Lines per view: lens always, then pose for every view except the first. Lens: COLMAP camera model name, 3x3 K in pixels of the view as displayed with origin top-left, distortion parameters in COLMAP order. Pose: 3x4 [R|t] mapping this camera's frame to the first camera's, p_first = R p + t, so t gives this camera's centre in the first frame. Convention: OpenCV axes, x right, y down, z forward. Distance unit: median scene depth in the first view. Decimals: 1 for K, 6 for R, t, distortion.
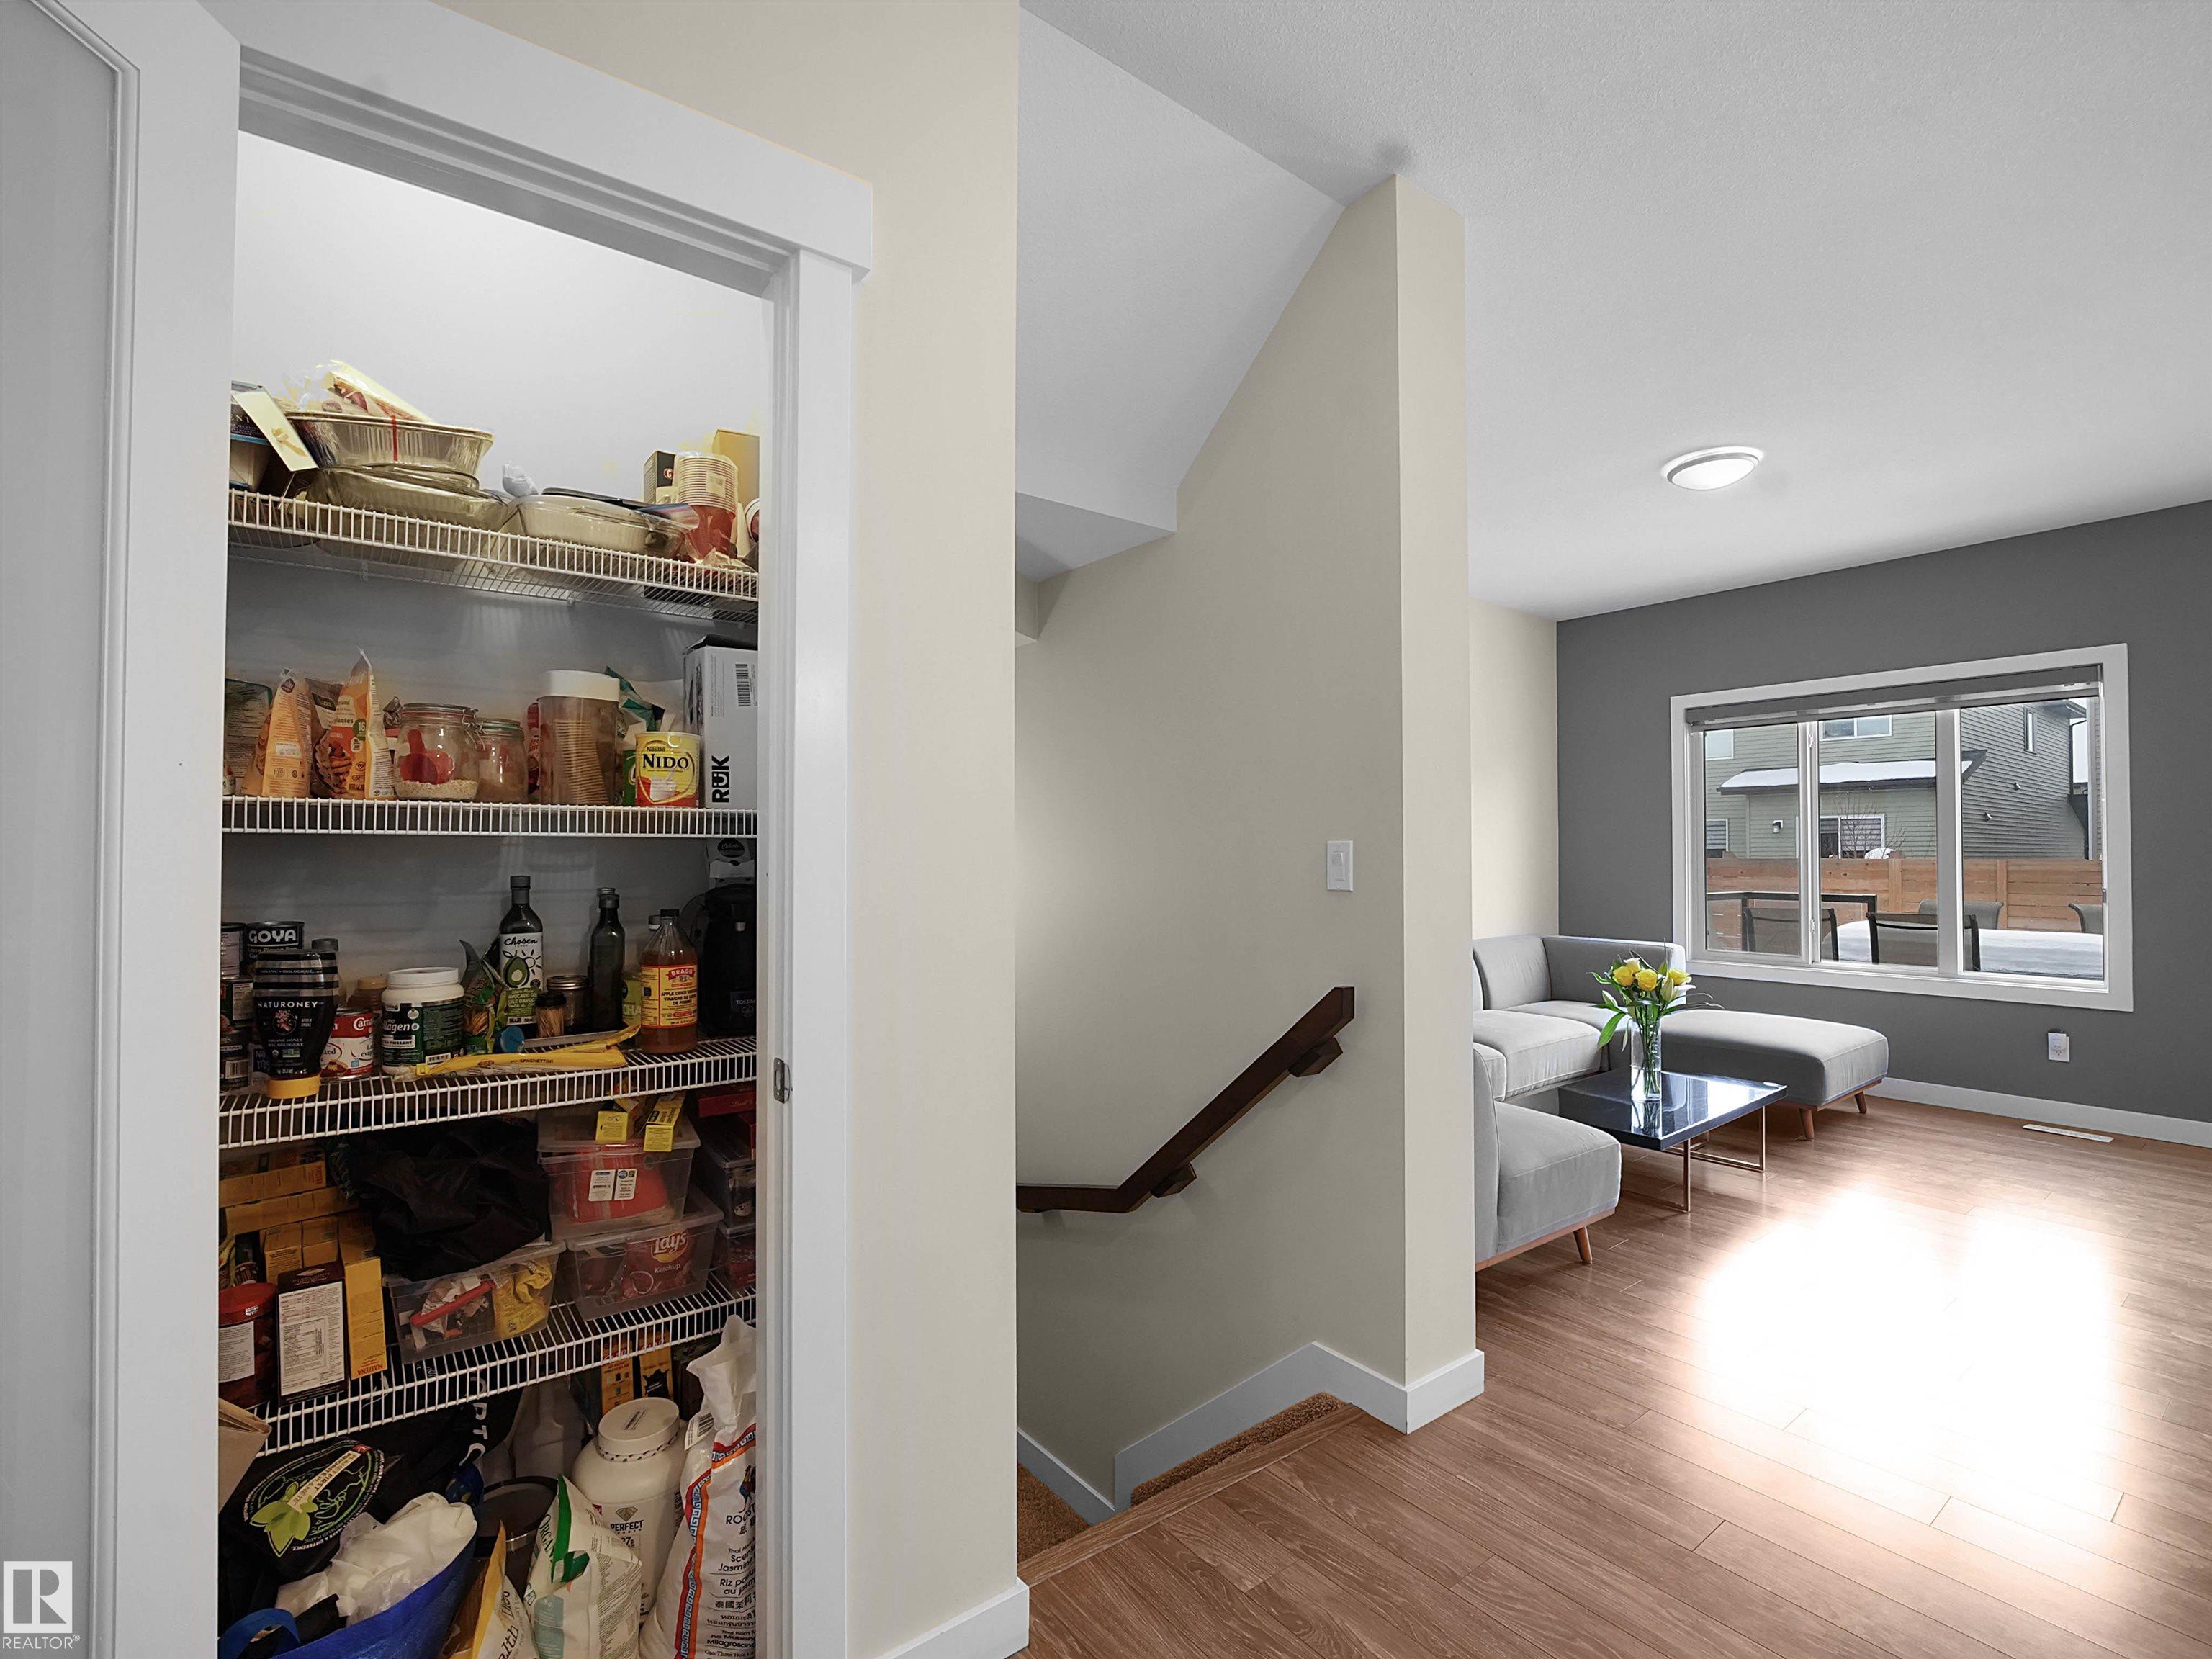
lens RADIAL K [[1004.6, 0, 1106.0], [0, 1004.6, 829.5], [0, 0, 1]] dist [-0.016952, 0.000970]
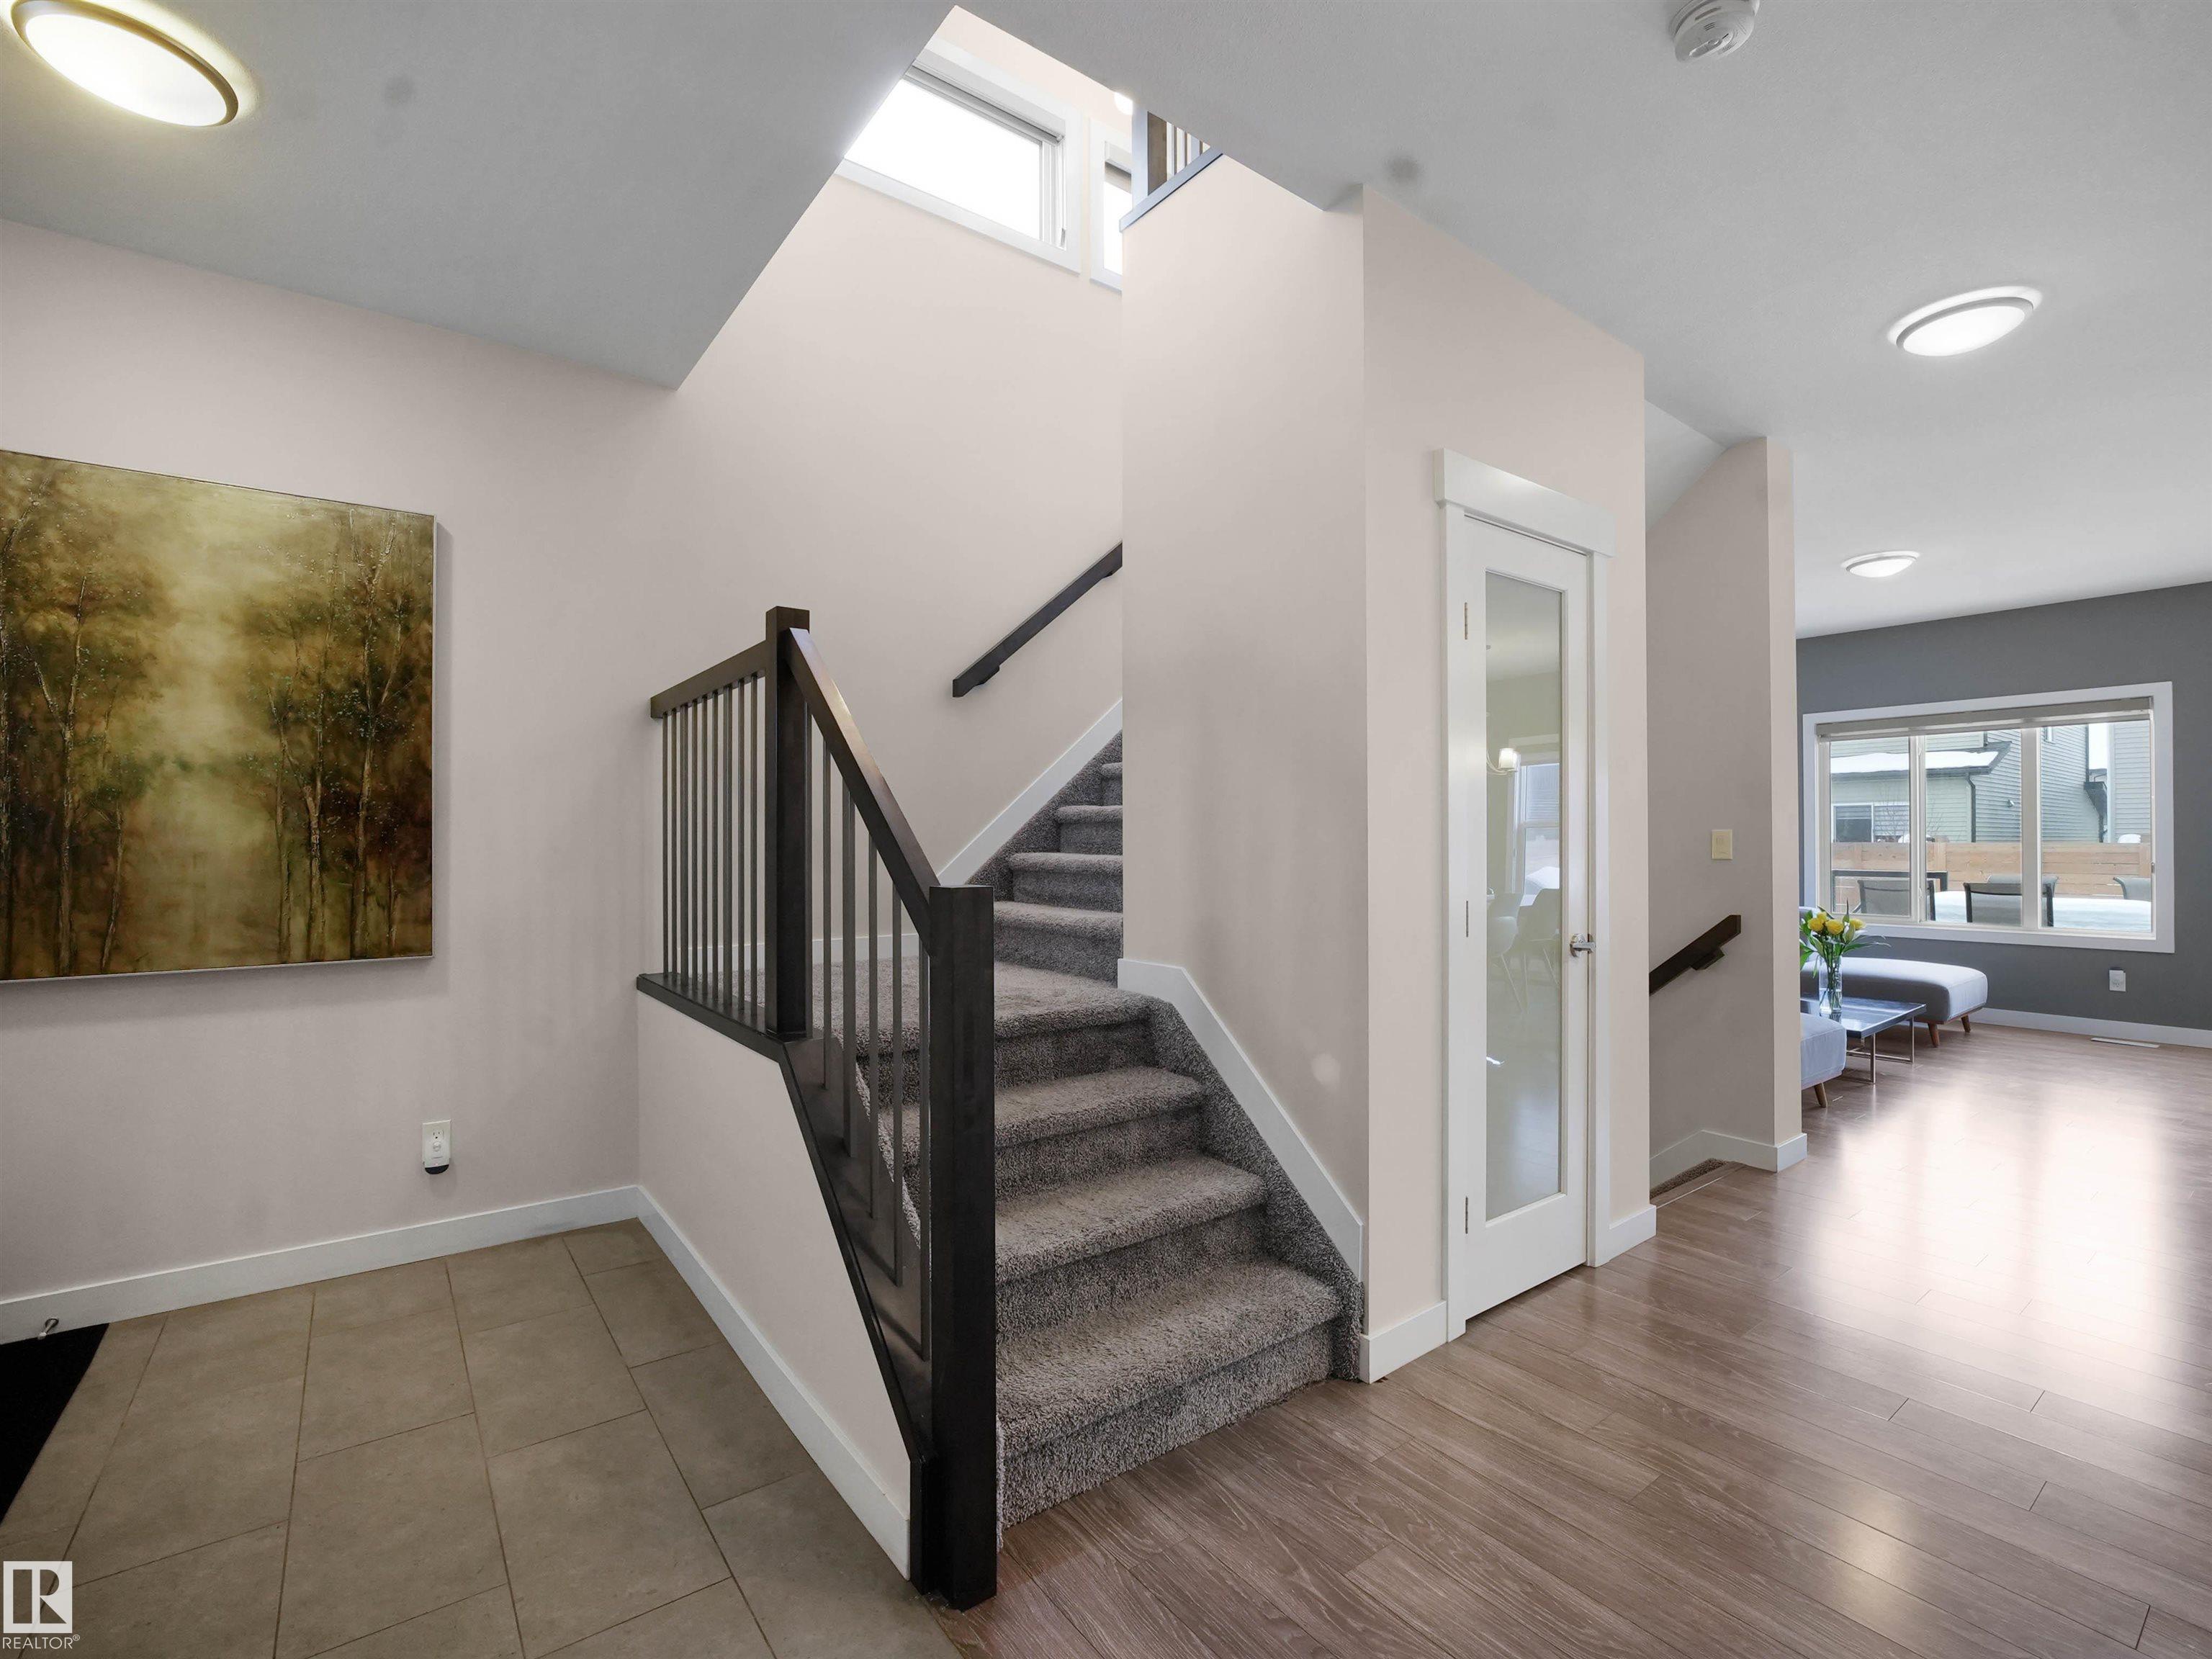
lens RADIAL K [[992.6, 0, 1073.2], [0, 992.6, 833.2], [0, 0, 1]] dist [-0.020457, -0.000302]
pose [[0.999683, -0.004779, -0.024734, -0.412499], [0.005103, 0.999902, 0.013060, -0.005073], [0.024670, -0.013182, 0.999609, -0.340283]]
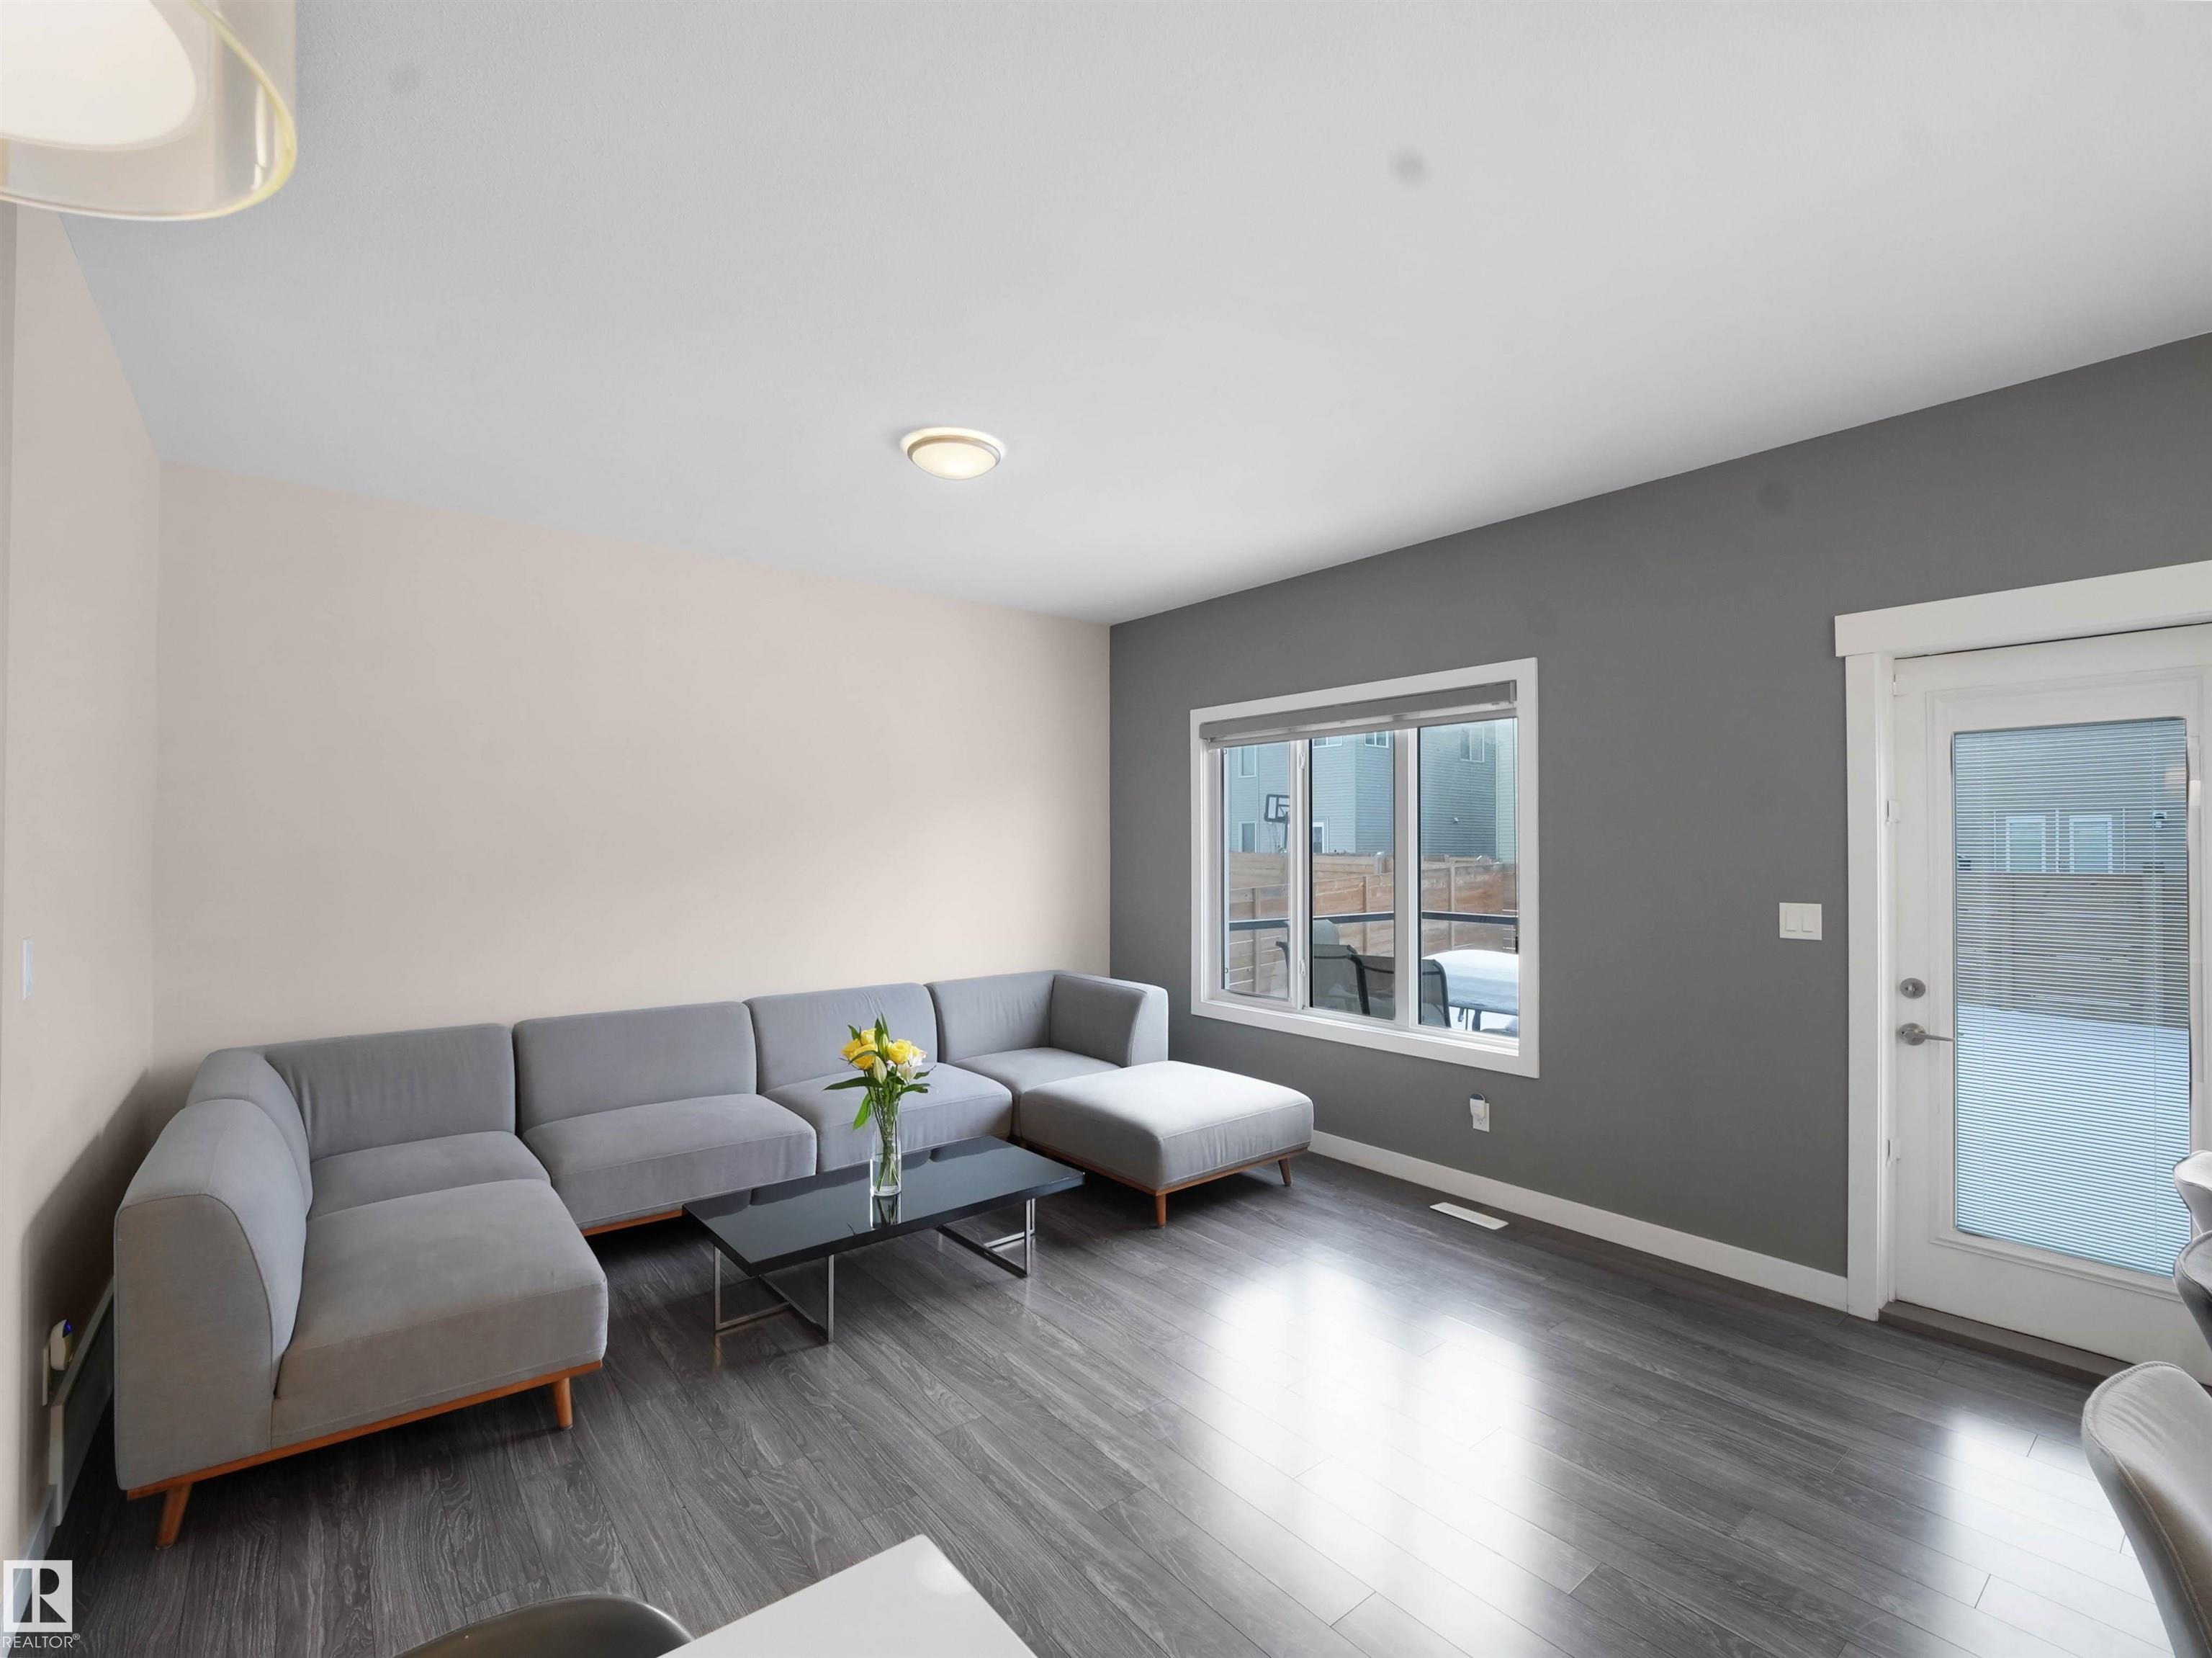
lens RADIAL K [[1004.8, 0, 1106.0], [0, 1004.8, 829.0], [0, 0, 1]] dist [-0.016952, 0.000970]
pose [[0.998884, 0.007284, 0.046658, 0.570934], [-0.007271, 0.999973, -0.000436, -0.030776], [-0.046660, 0.000096, 0.998911, 0.121609]]
